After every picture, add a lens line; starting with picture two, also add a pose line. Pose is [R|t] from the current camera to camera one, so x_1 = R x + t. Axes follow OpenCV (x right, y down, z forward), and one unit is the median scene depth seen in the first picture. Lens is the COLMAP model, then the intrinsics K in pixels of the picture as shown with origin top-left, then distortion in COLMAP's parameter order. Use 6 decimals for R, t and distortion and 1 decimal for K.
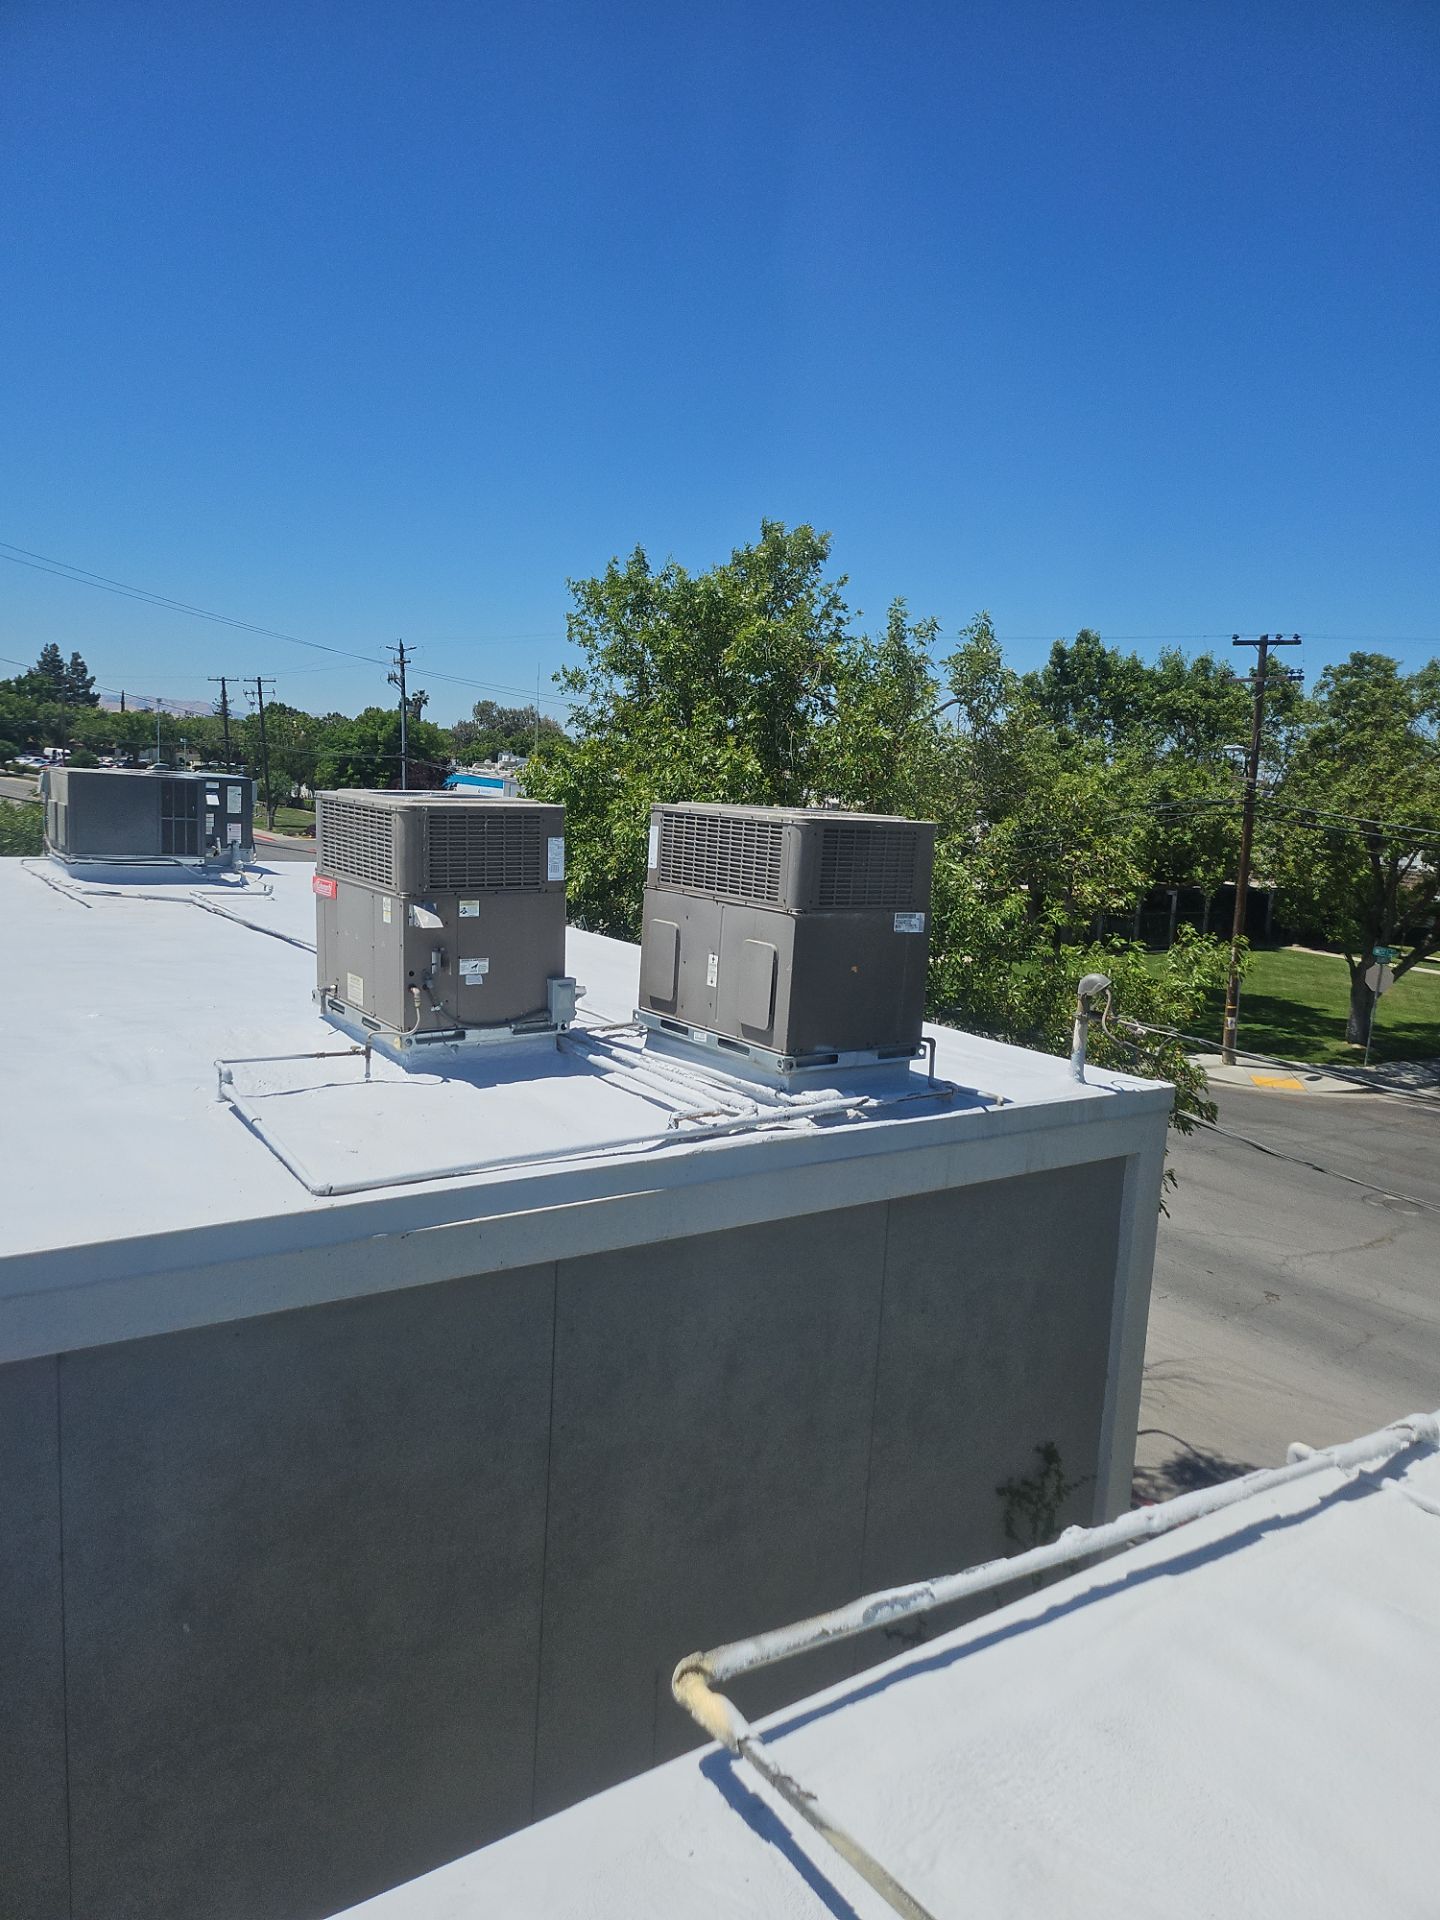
lens RADIAL K [[1321.0, 0, 702.9], [0, 1321.0, 990.3], [0, 0, 1]] dist [0.081059, -0.078327]
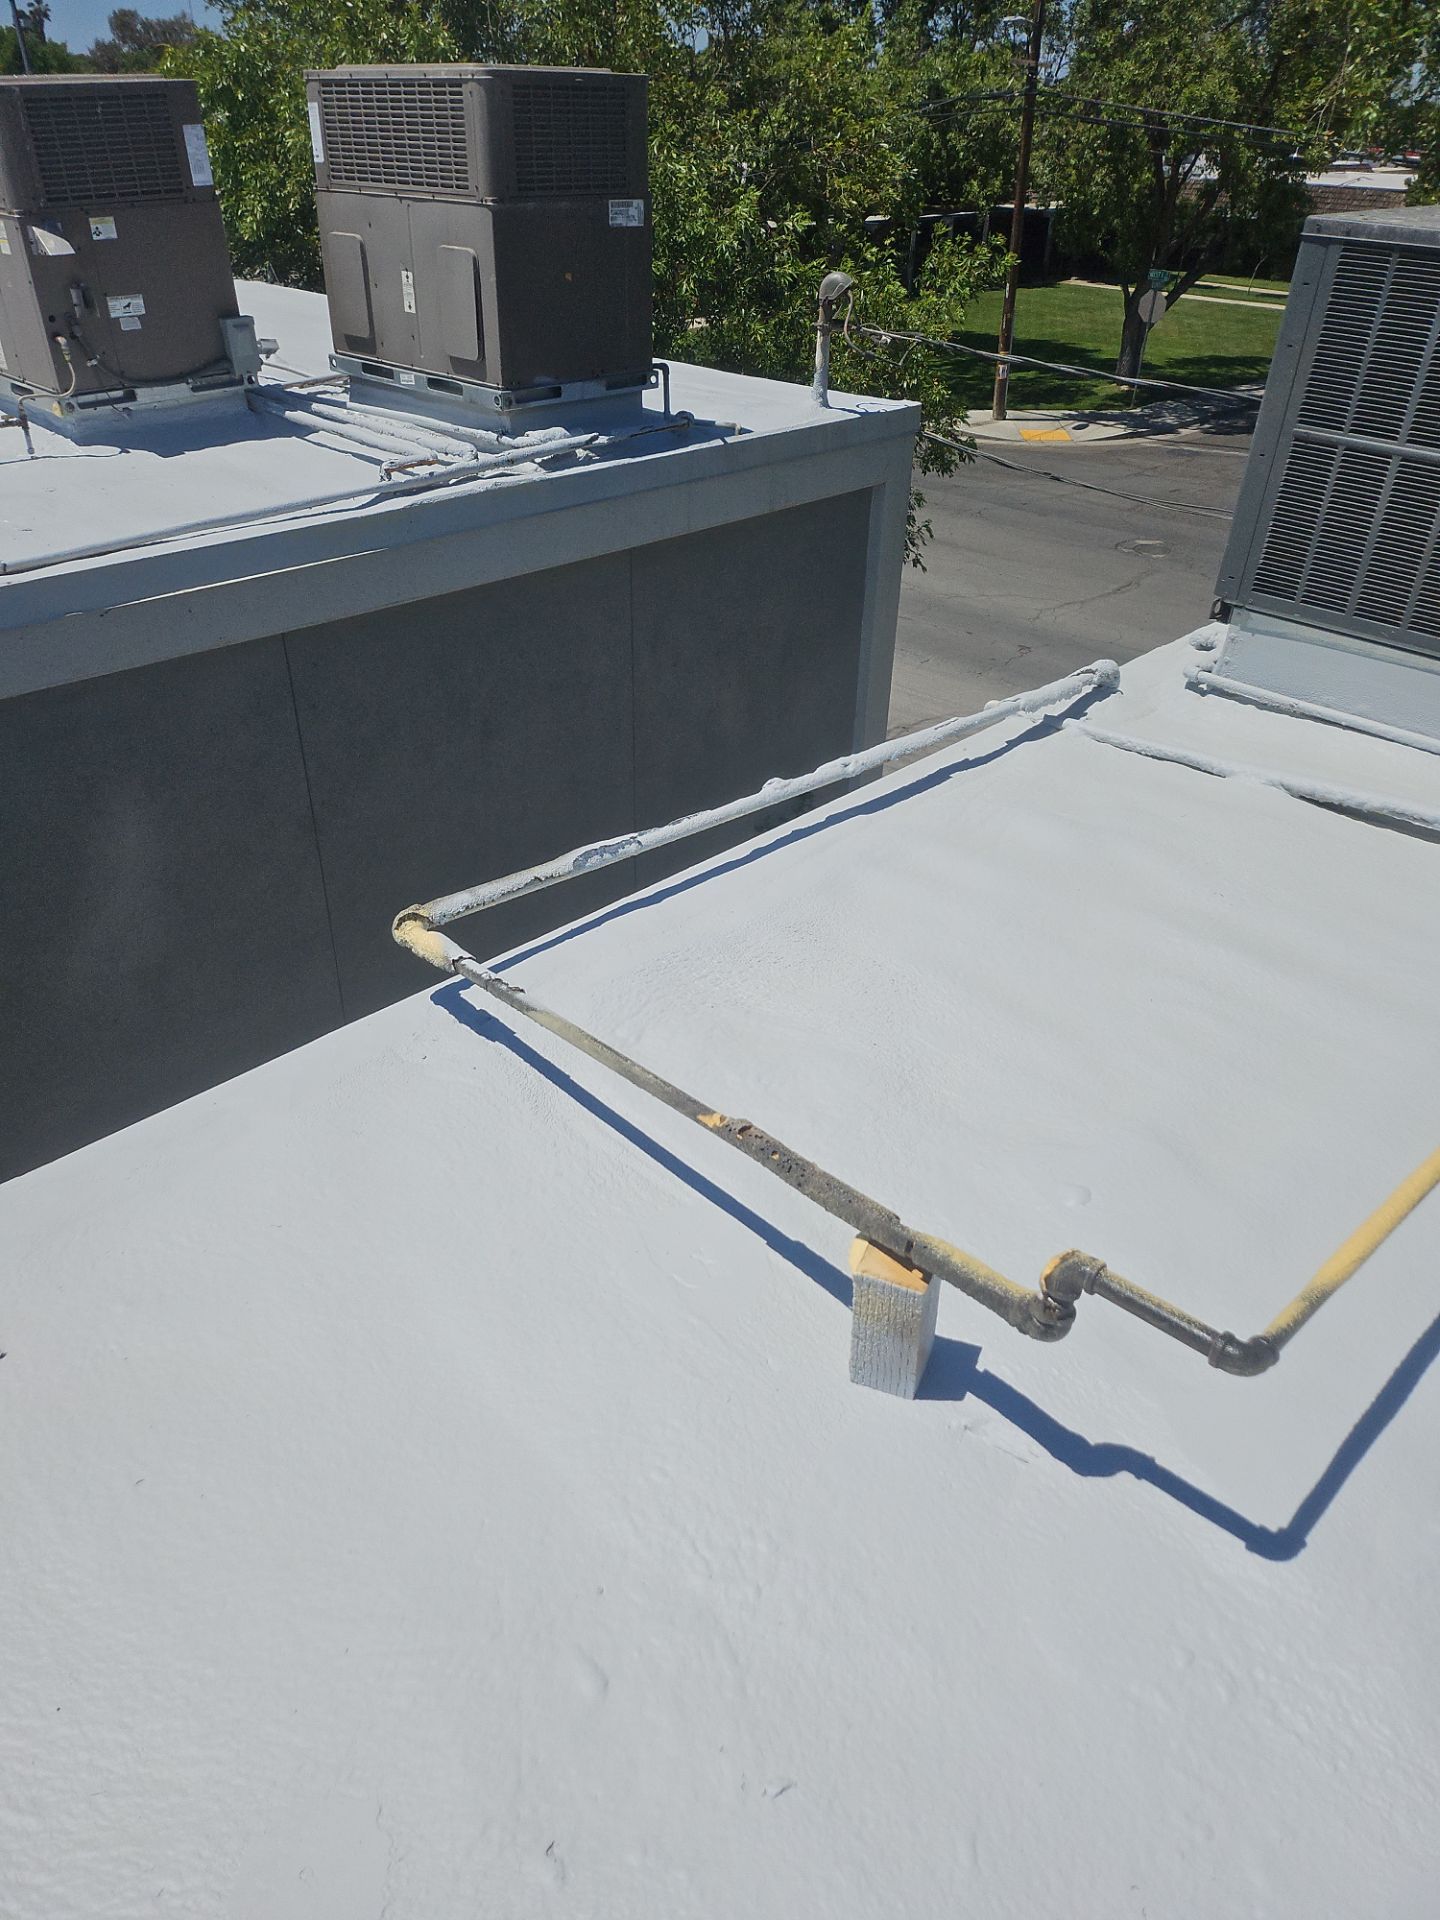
lens RADIAL K [[1313.3, 0, 655.2], [0, 1313.3, 964.8], [0, 0, 1]] dist [0.072223, -0.068828]
pose [[0.987335, -0.124609, 0.098190, 0.025214], [0.074493, 0.910592, 0.406537, 0.041981], [-0.140070, -0.394074, 0.908342, 0.001197]]
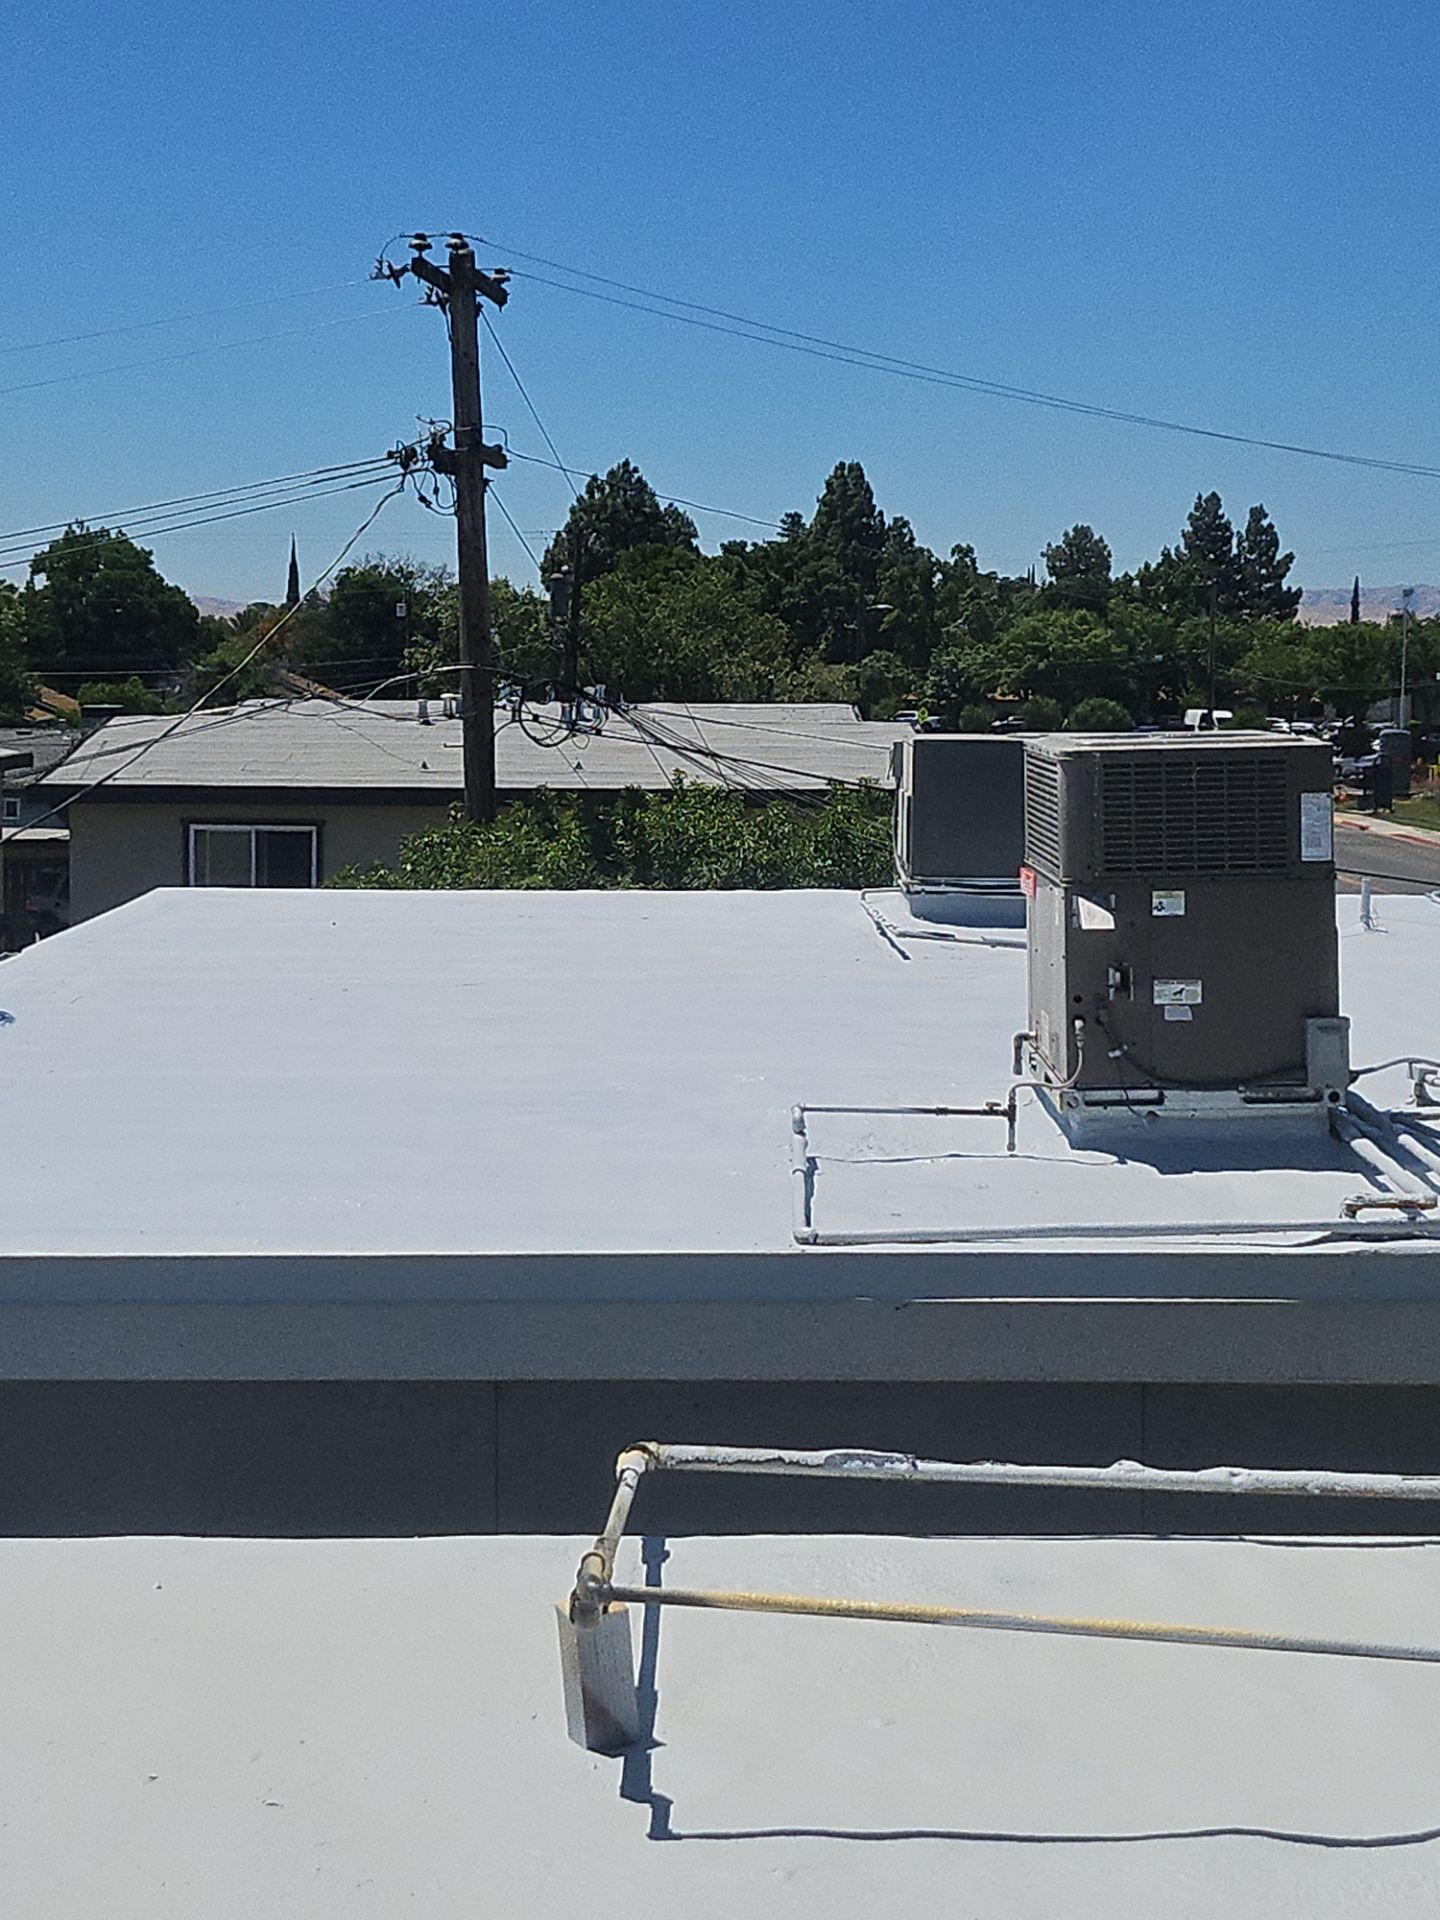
lens RADIAL K [[3166.8, 0, 720.0], [0, 3166.8, 960.0], [0, 0, 1]] dist [0.160113, -0.710841]
pose [[0.823806, -0.001351, -0.566870, 0.506130], [-0.051056, 0.995756, -0.076569, 0.093373], [0.564568, 0.092020, 0.820241, -0.394984]]
